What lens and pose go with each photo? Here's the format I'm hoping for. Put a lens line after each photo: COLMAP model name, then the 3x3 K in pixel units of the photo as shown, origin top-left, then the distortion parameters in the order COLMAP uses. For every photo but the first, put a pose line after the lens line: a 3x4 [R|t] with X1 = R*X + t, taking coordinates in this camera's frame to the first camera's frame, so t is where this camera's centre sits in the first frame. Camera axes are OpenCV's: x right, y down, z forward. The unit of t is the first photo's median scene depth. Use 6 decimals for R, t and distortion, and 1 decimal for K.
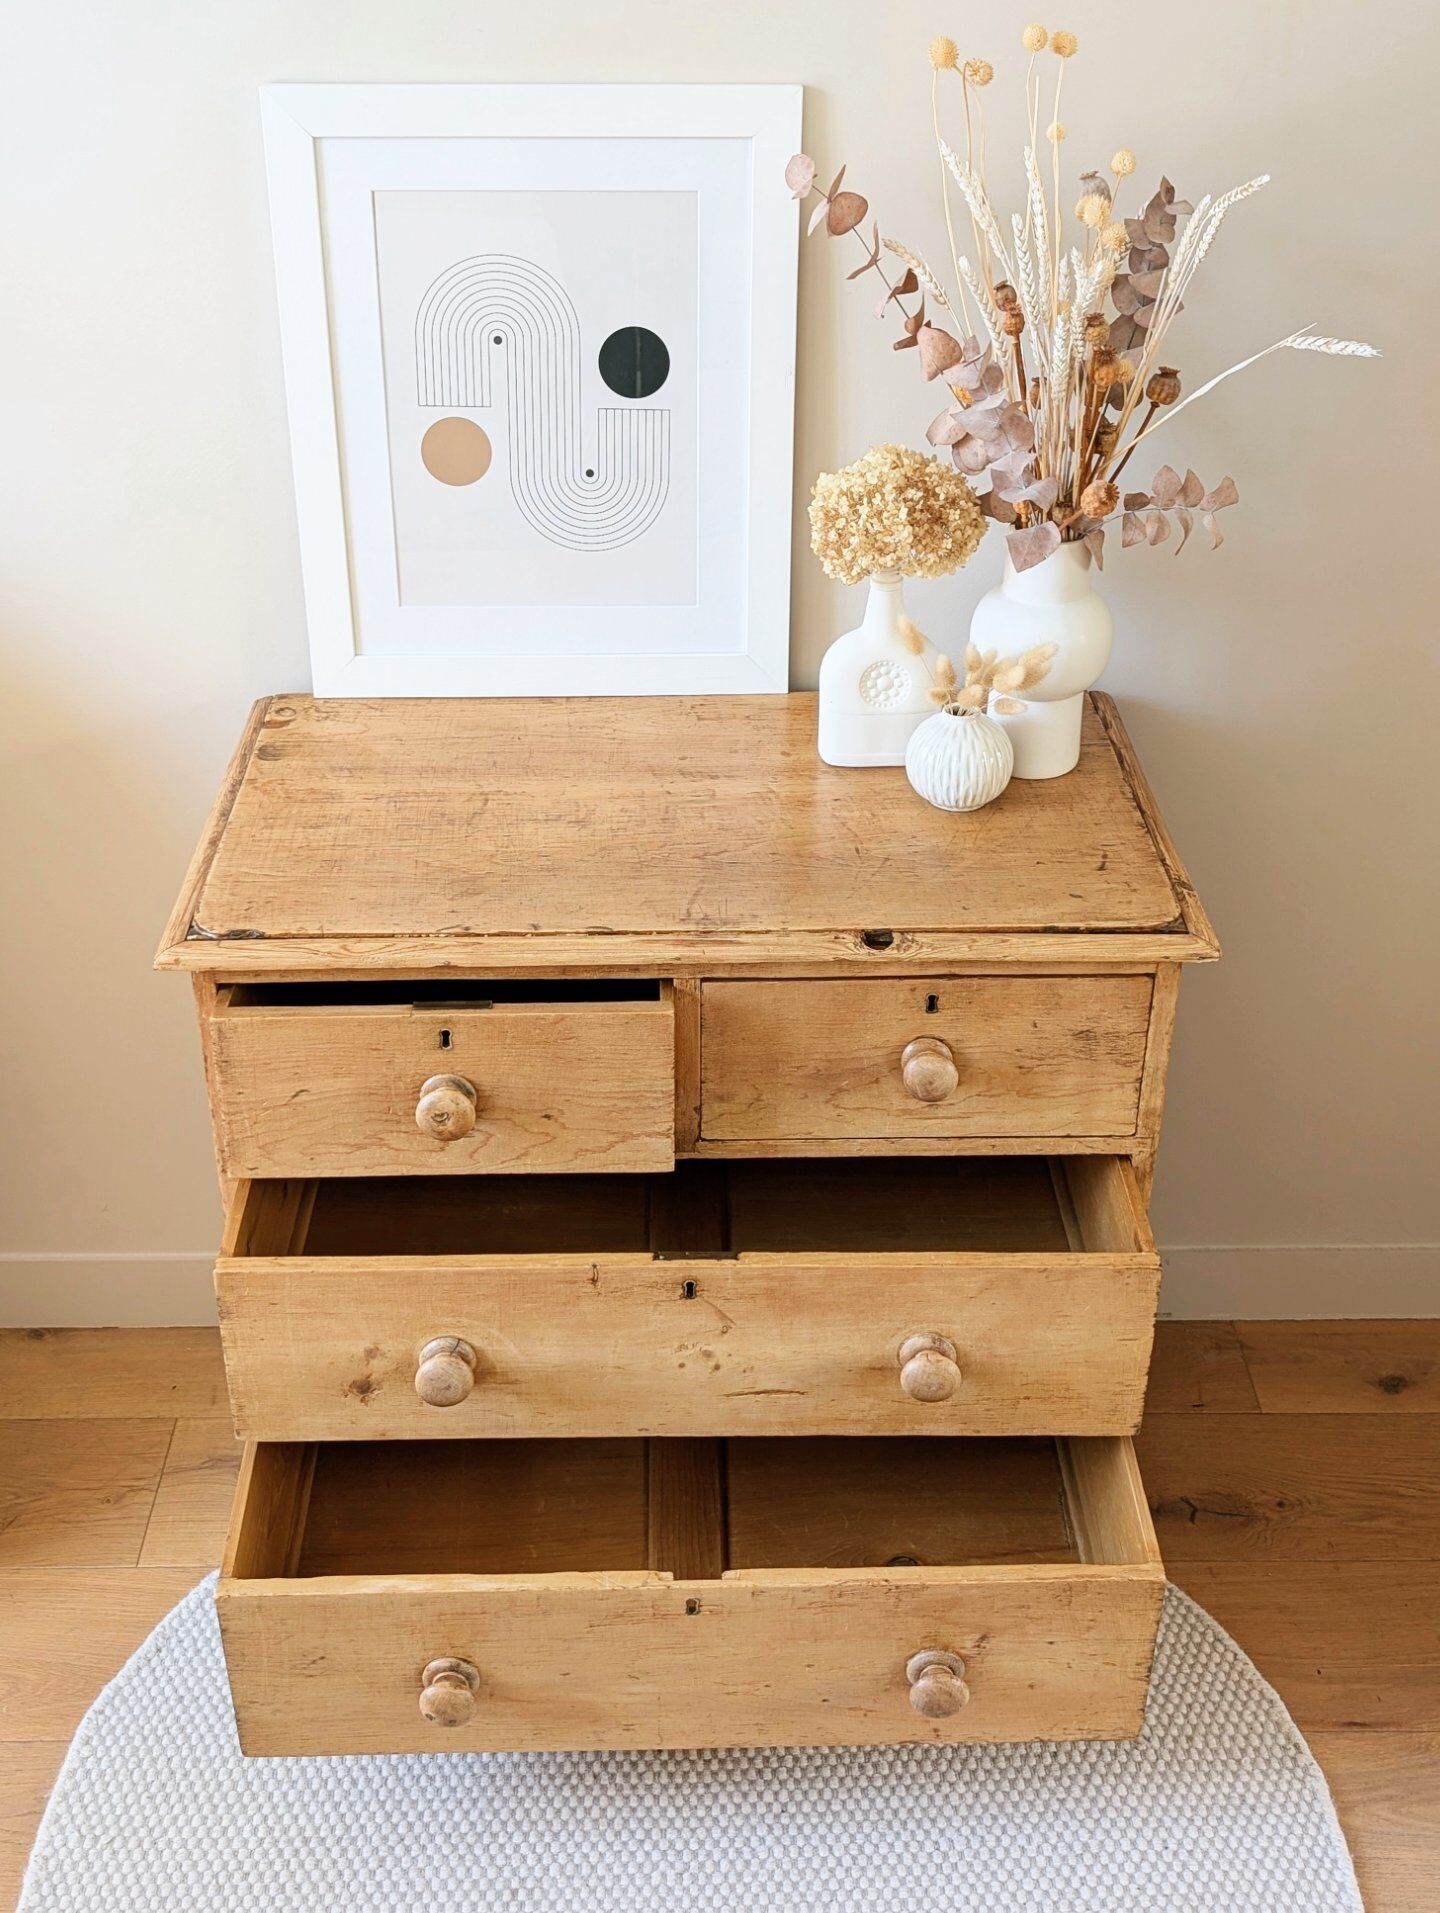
lens RADIAL K [[2297.7, 0, 702.6], [0, 2297.7, 916.9], [0, 0, 1]] dist [0.051526, 0.000000]
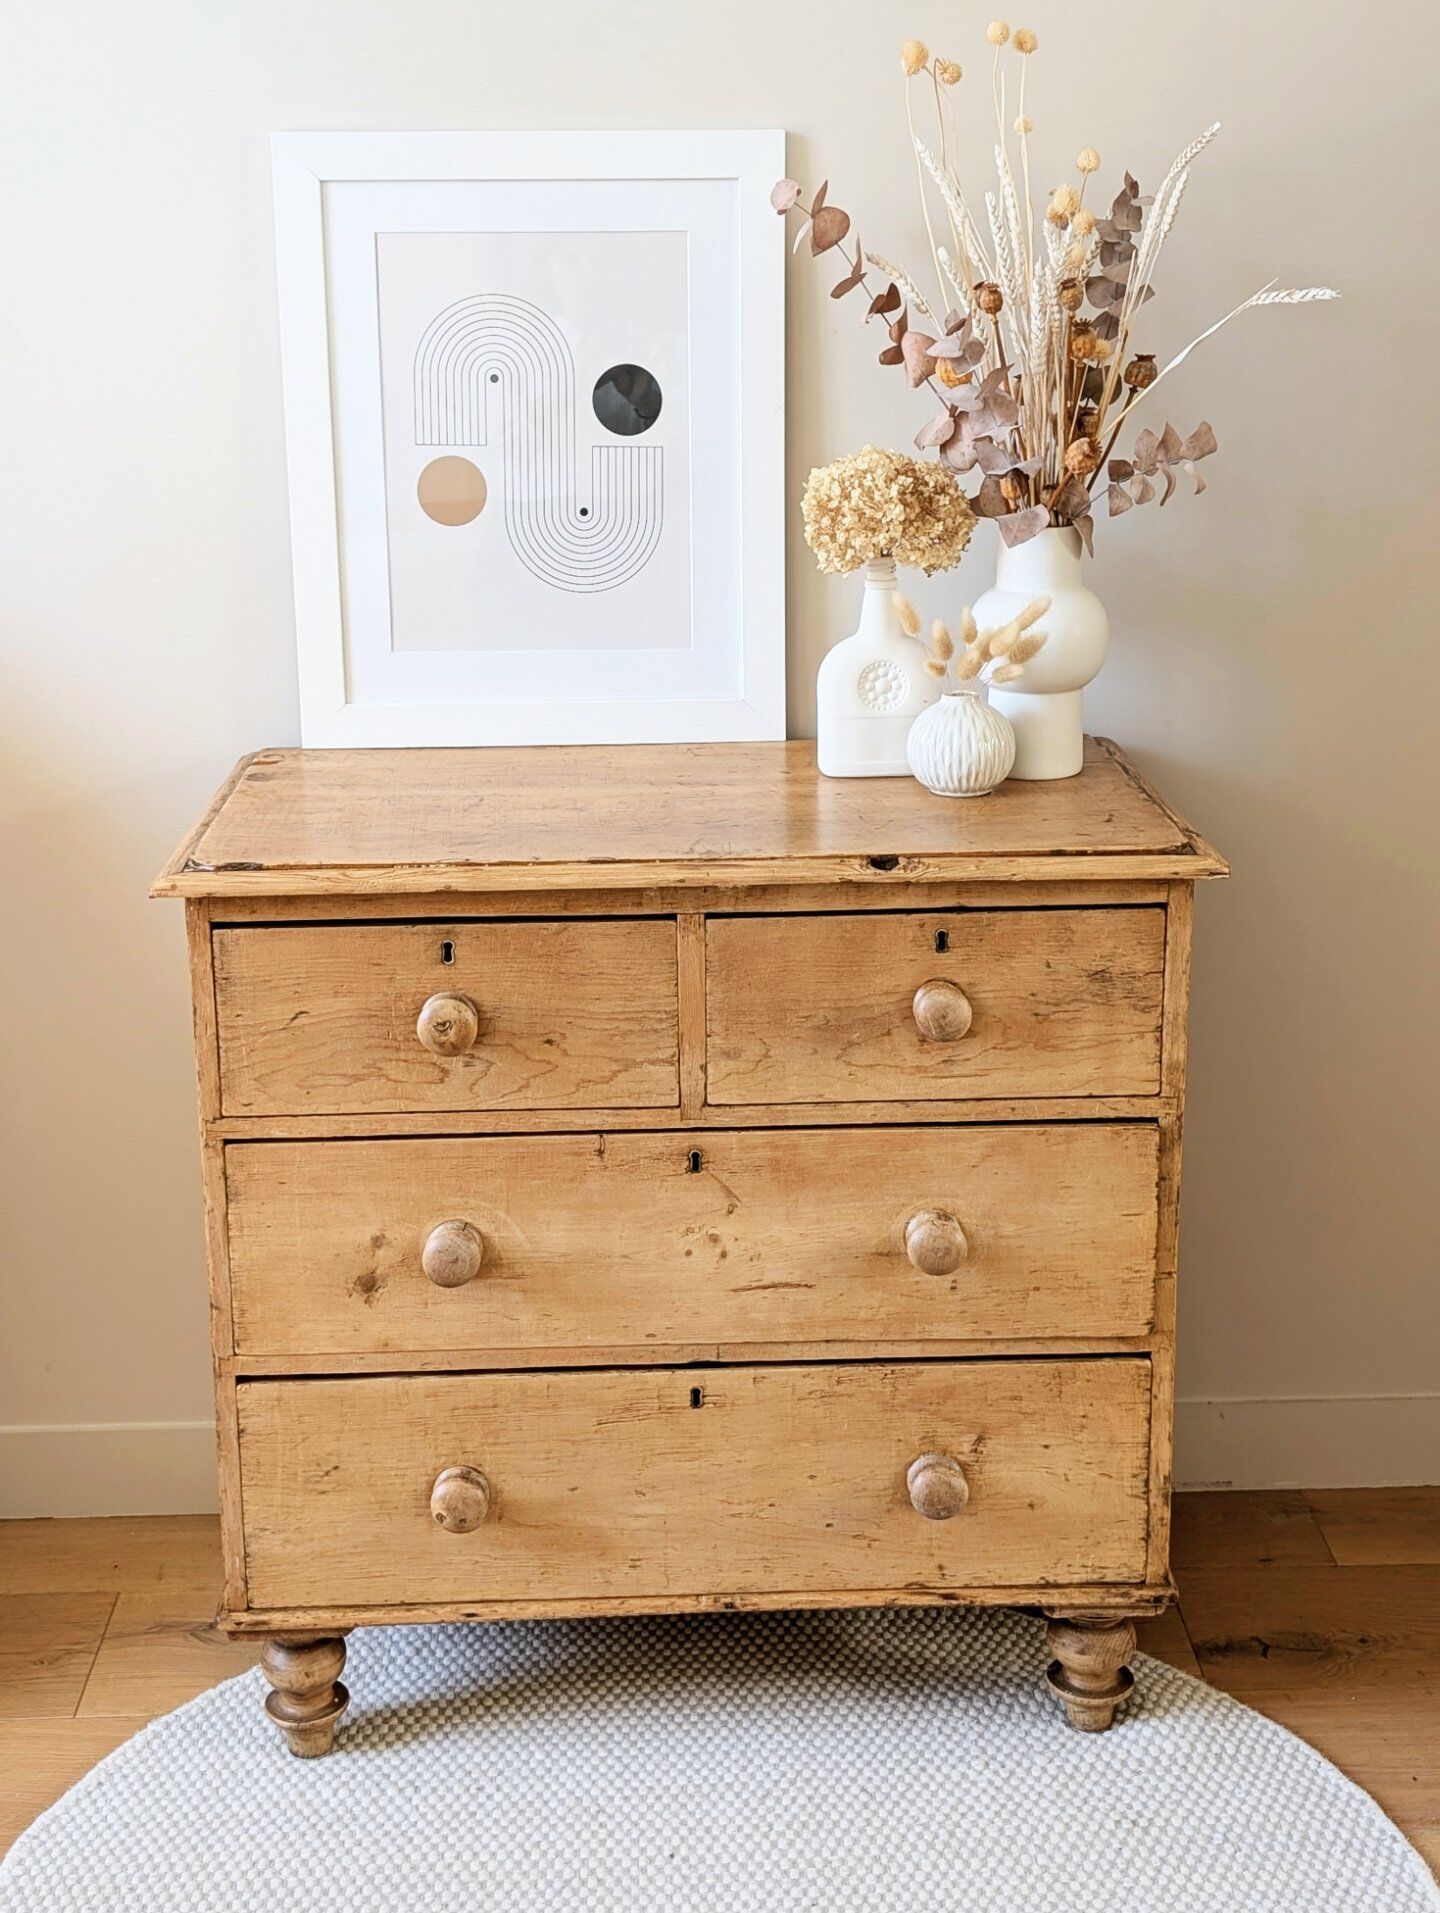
lens RADIAL K [[2743.6, 0, 713.8], [0, 2743.6, 894.7], [0, 0, 1]] dist [0.081690, 0.000000]
pose [[0.999761, -0.015922, 0.014975, -0.013980], [0.019322, 0.964077, -0.264919, 0.317707], [-0.010219, 0.265145, 0.964154, -0.127419]]
